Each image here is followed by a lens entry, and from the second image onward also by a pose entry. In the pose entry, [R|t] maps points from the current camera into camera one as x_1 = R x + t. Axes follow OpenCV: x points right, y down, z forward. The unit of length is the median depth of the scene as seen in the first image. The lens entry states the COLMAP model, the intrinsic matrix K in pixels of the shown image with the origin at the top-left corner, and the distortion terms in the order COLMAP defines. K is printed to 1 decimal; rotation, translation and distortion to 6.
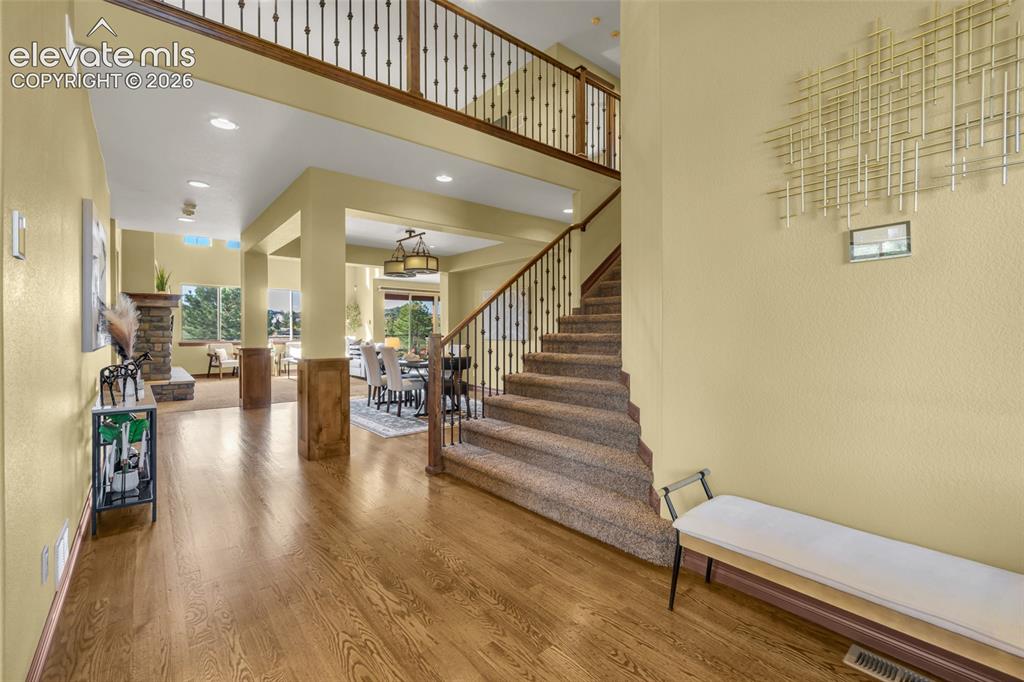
lens RADIAL K [[449.7, 0, 511.5], [0, 449.7, 337.3], [0, 0, 1]] dist [-0.000617, 0.002451]
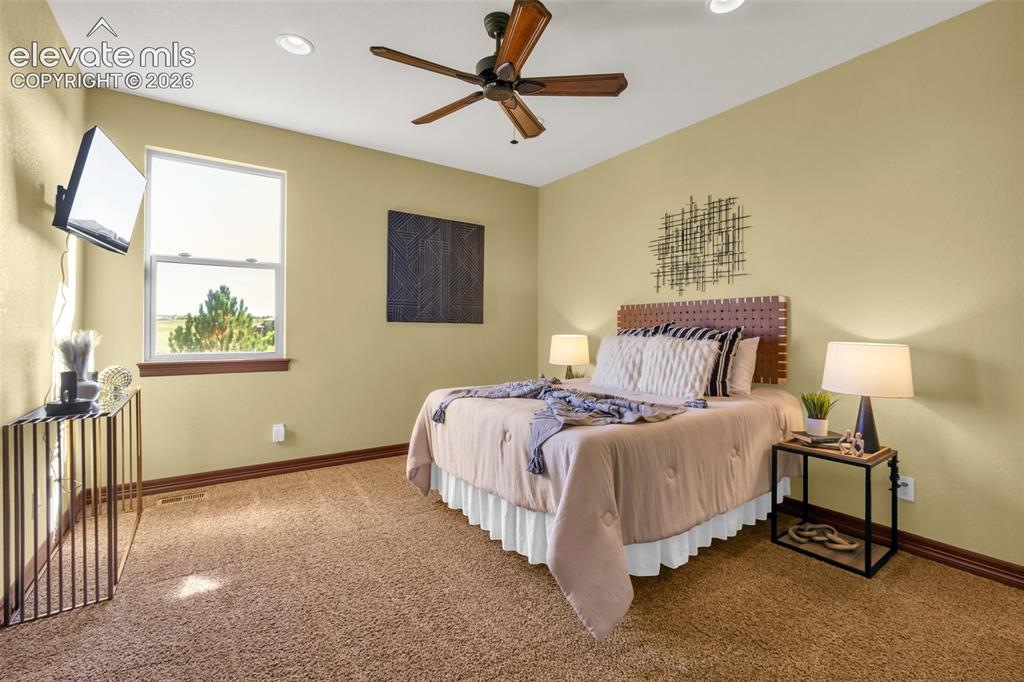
lens RADIAL K [[449.7, 0, 512.9], [0, 449.7, 336.6], [0, 0, 1]] dist [-0.000617, 0.002451]
pose [[0.994585, 0.000548, -0.103920, 0.184098], [-0.000576, 1.000000, -0.000244, -0.055231], [0.103920, 0.000302, 0.994586, -1.045317]]
